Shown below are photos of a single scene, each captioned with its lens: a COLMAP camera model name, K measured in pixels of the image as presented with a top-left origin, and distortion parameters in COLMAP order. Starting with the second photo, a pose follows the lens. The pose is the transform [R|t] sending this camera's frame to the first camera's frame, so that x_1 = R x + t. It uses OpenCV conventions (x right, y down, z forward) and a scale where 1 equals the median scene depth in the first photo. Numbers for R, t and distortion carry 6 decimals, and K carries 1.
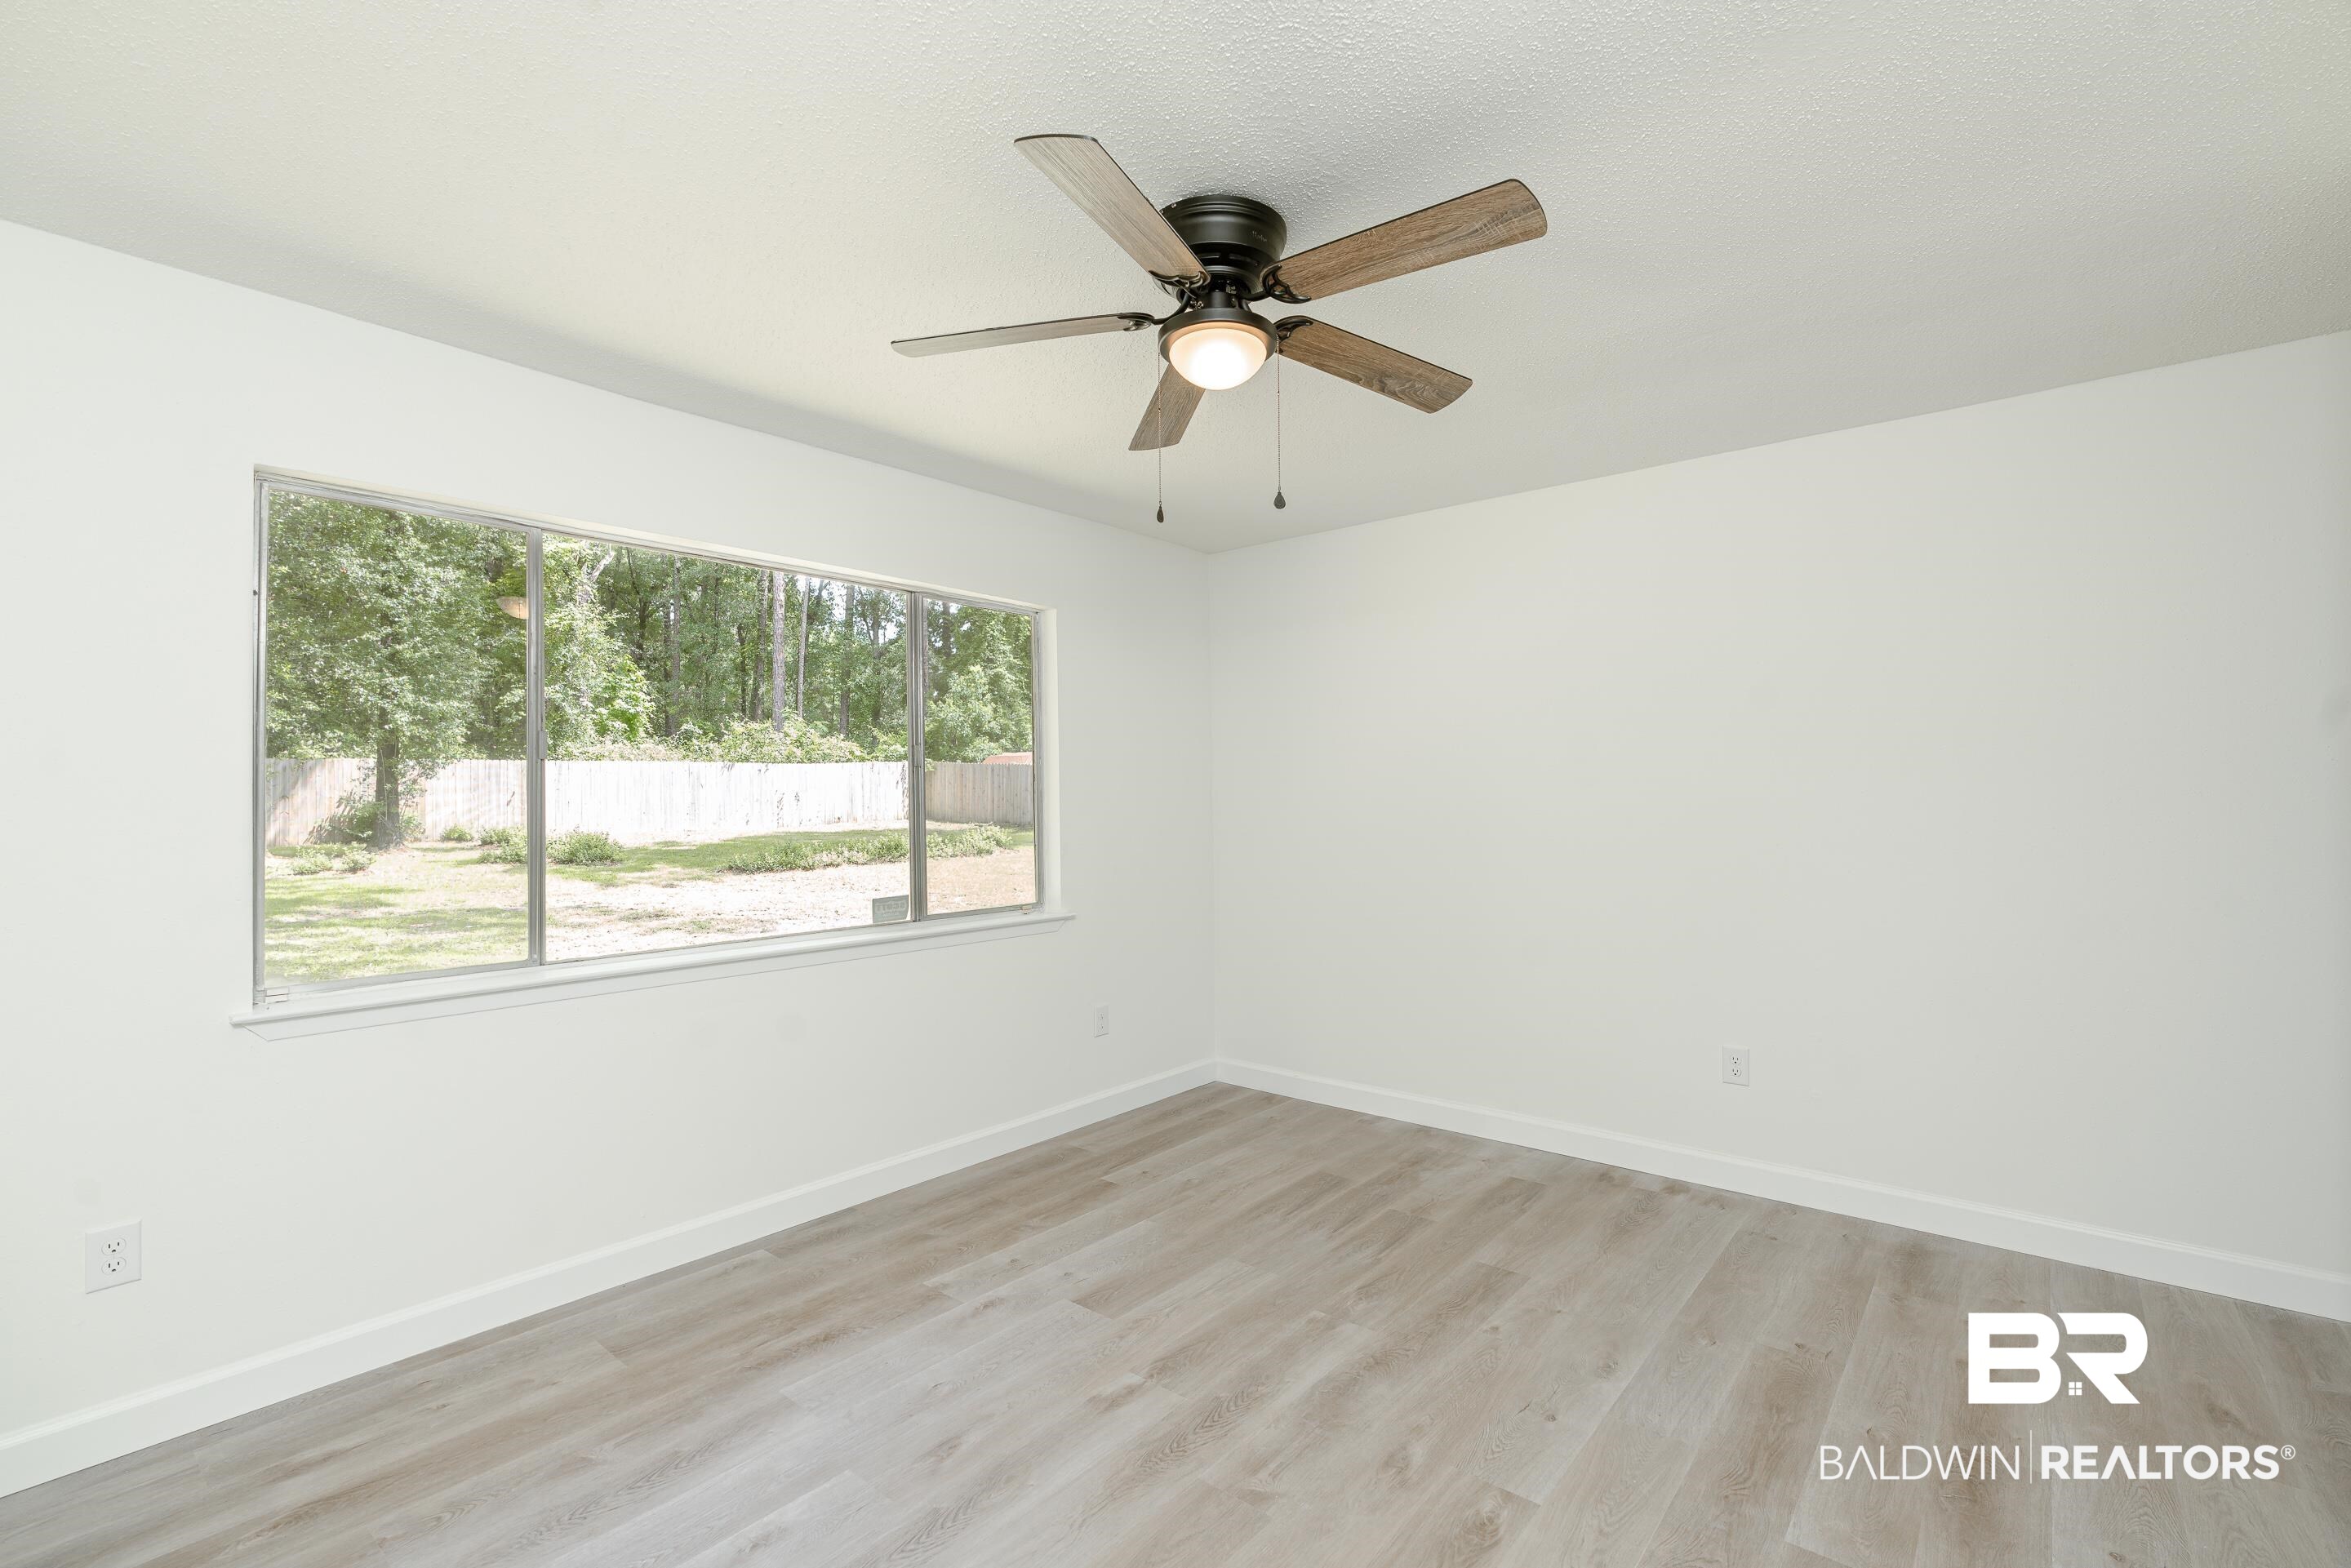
lens RADIAL K [[1046.5, 0, 1186.2], [0, 1046.5, 799.5], [0, 0, 1]] dist [-0.012022, 0.005119]
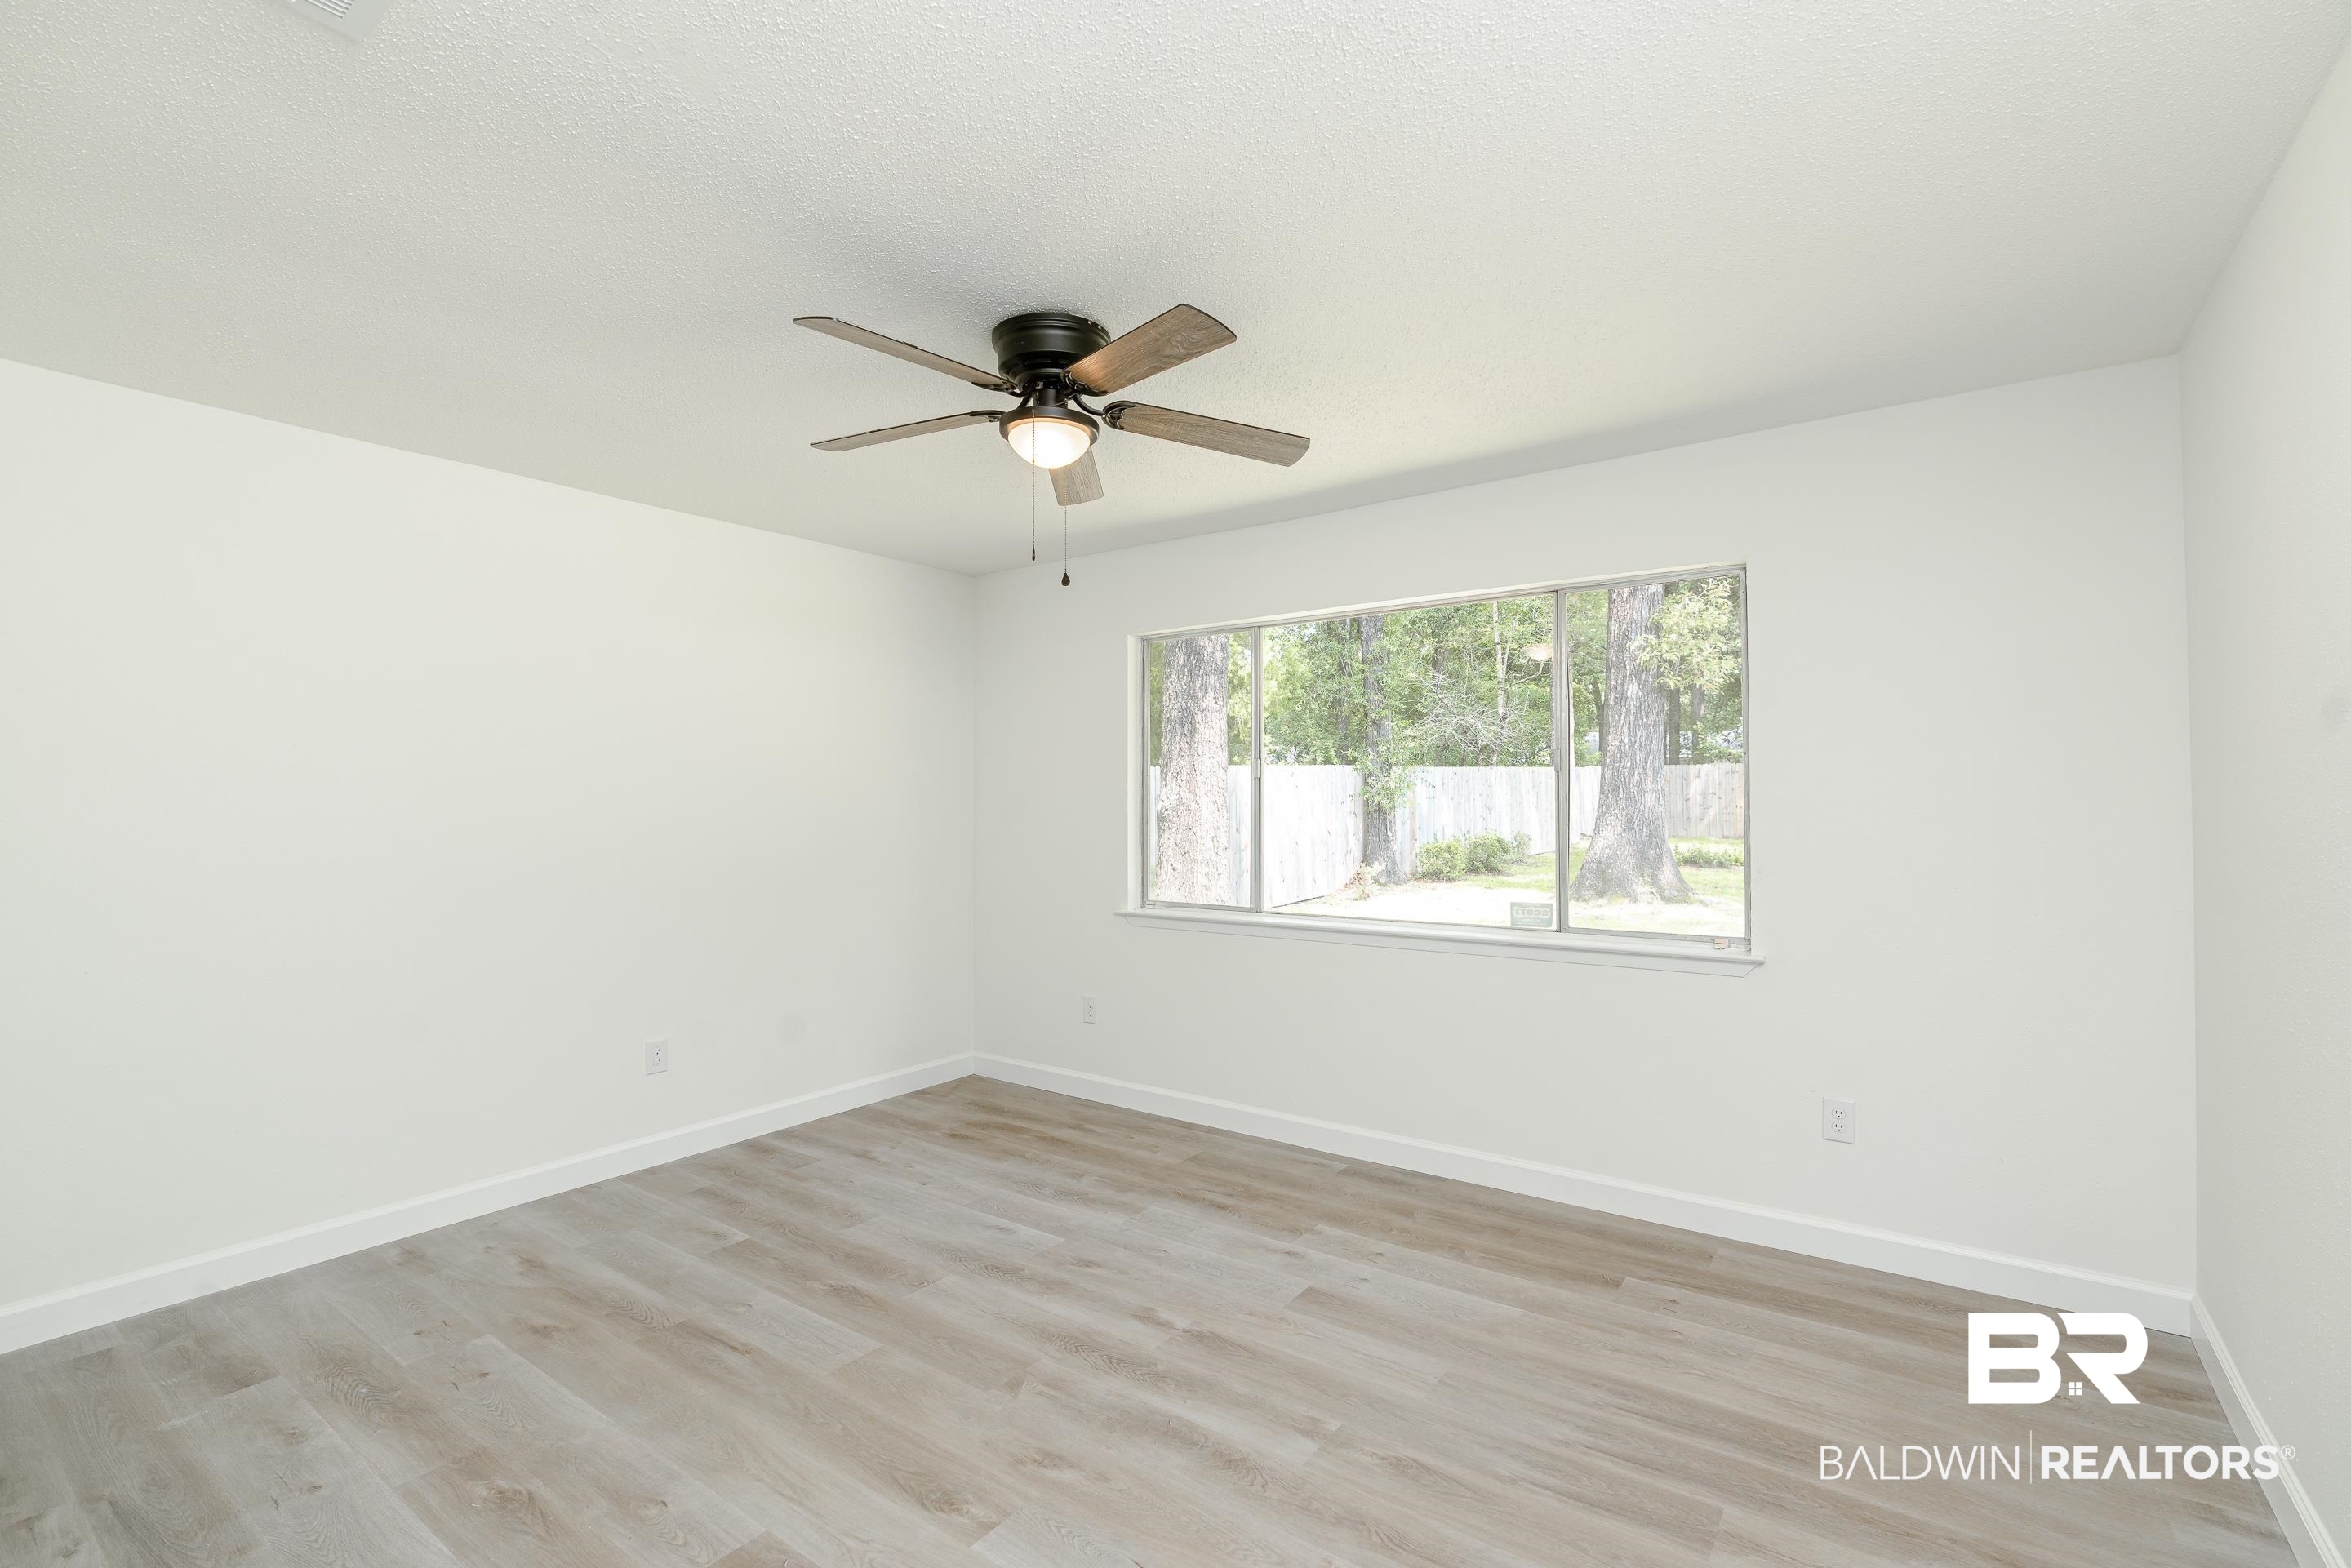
lens RADIAL K [[1046.5, 0, 1179.5], [0, 1046.5, 790.5], [0, 0, 1]] dist [-0.012022, 0.005119]
pose [[0.065163, -0.004861, -0.997863, 0.835206], [0.001766, 0.999987, -0.004756, -0.013477], [0.997873, -0.001452, 0.065171, 0.714901]]
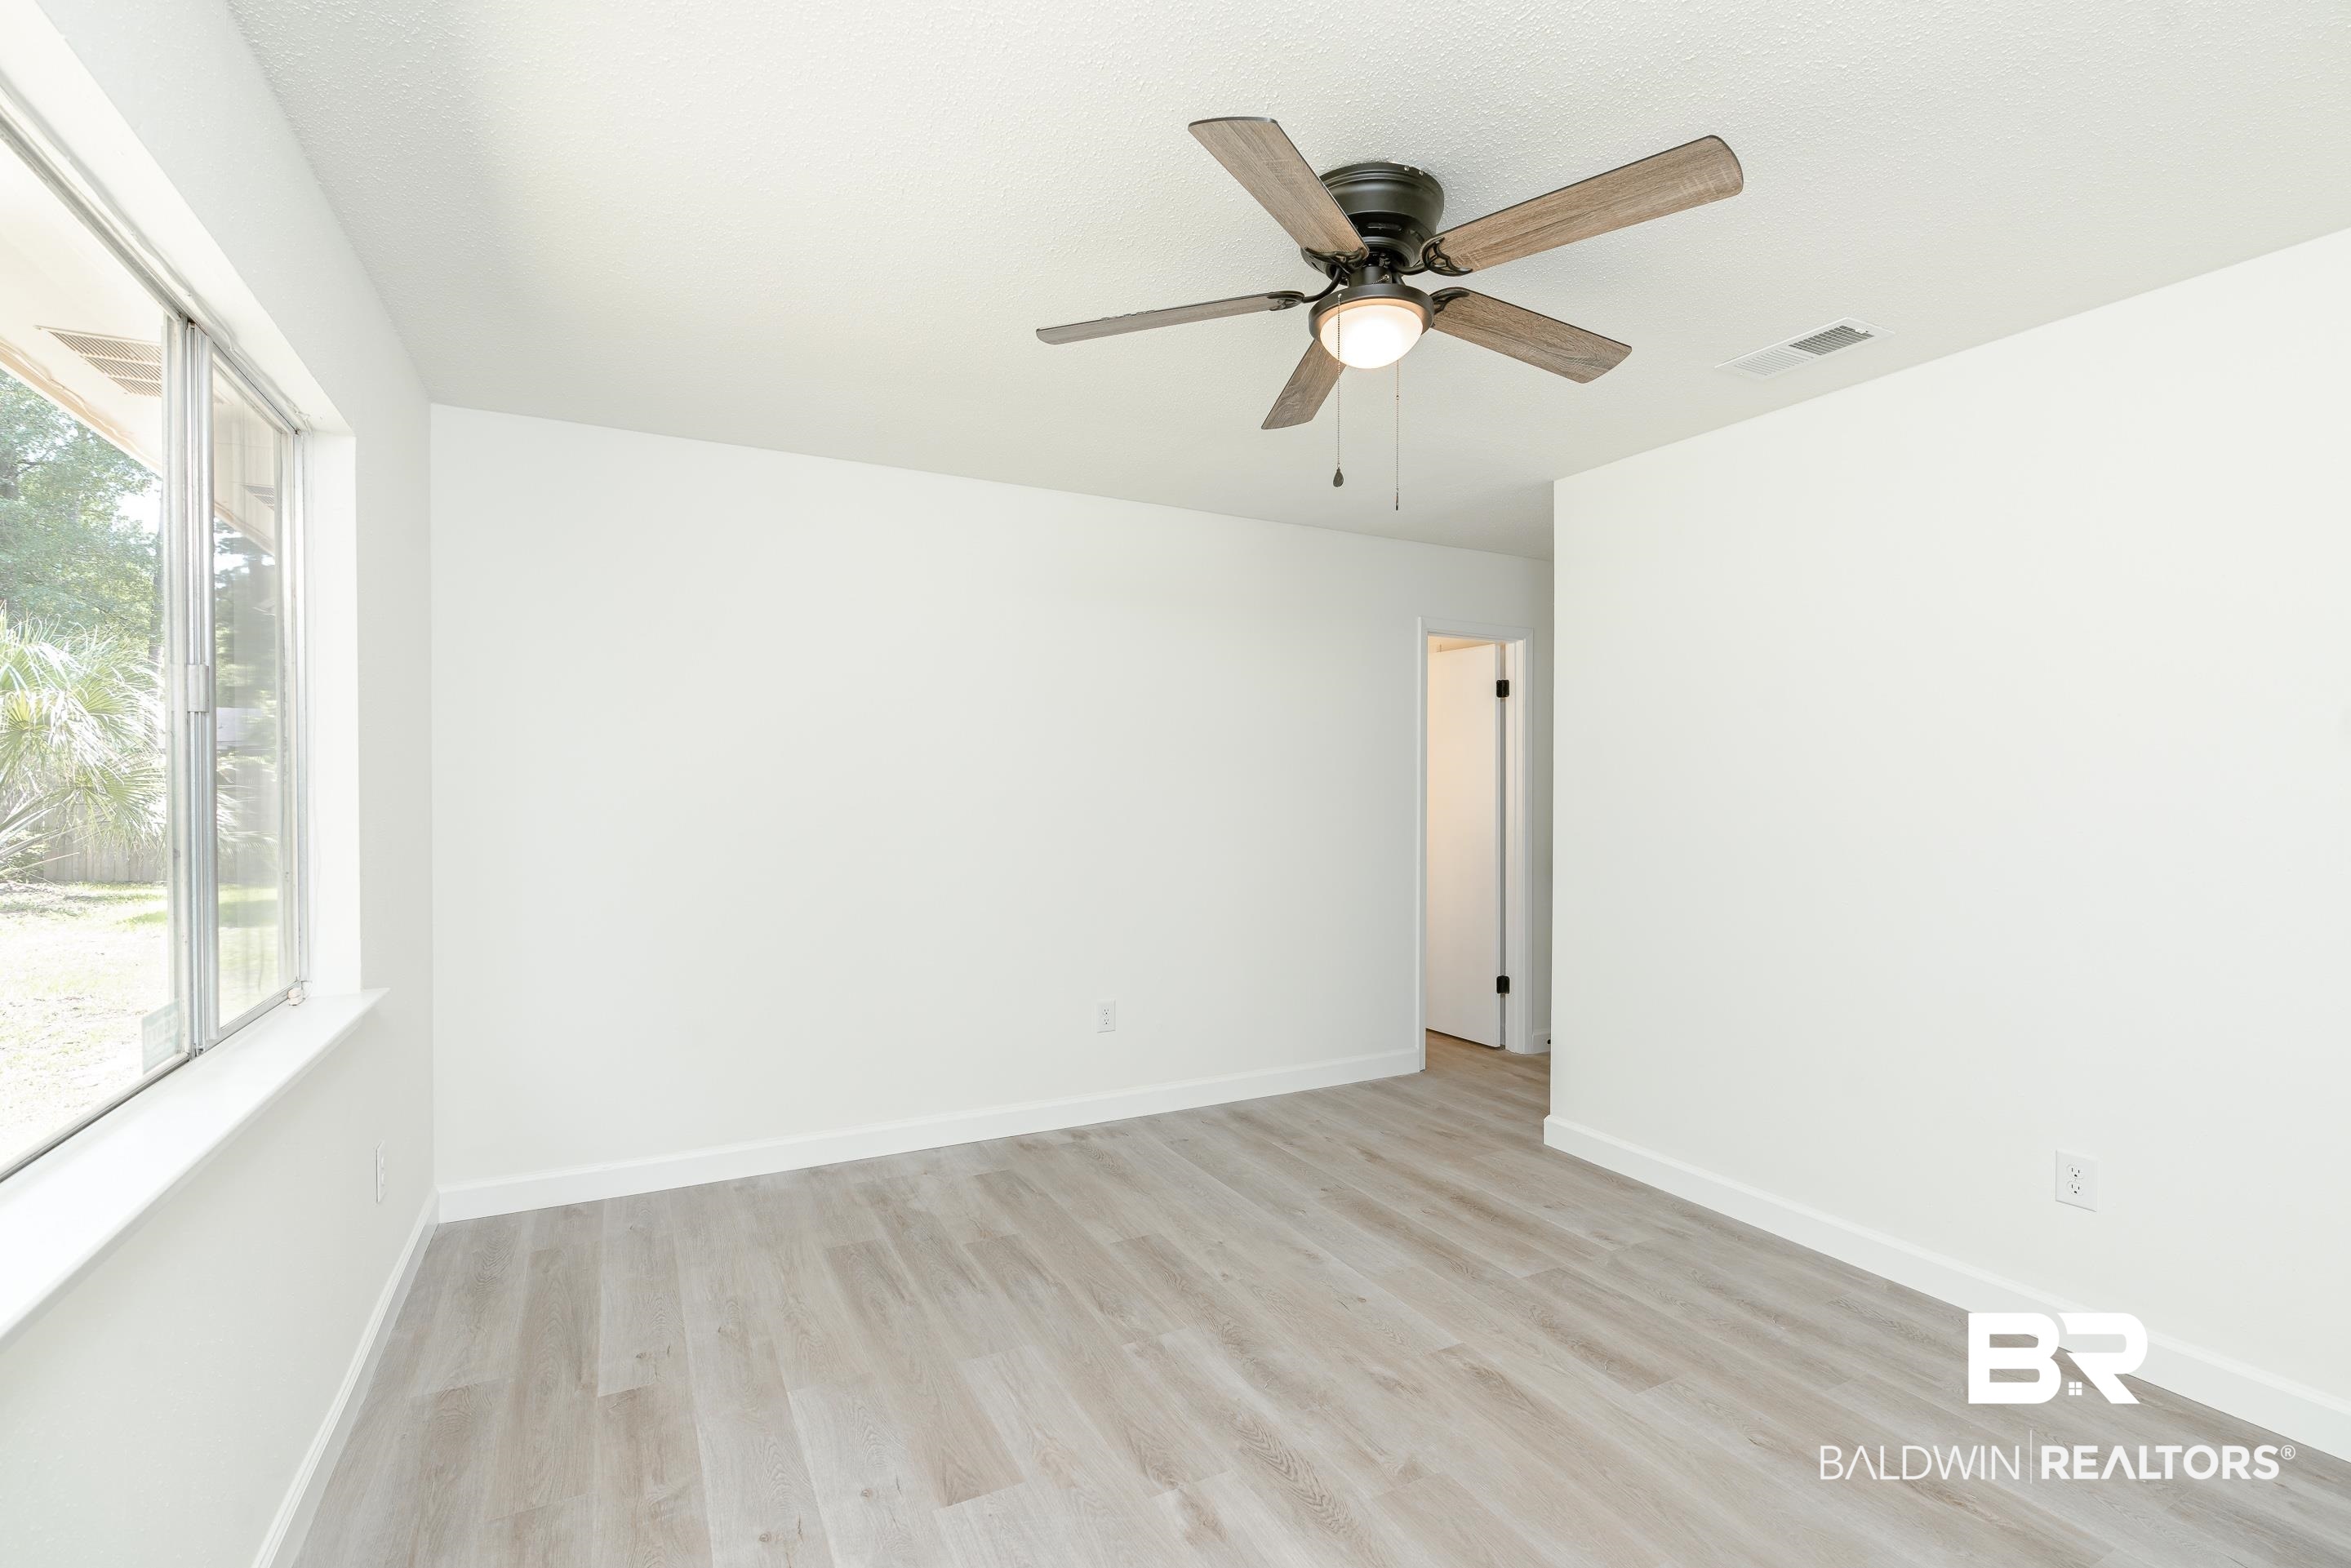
lens RADIAL K [[1046.5, 0, 1182.6], [0, 1046.5, 786.9], [0, 0, 1]] dist [-0.012022, 0.005119]
pose [[0.379216, 0.010770, 0.925246, -0.627414], [-0.006823, 0.999938, -0.008843, 0.001954], [-0.925283, -0.002960, 0.379266, 0.526106]]
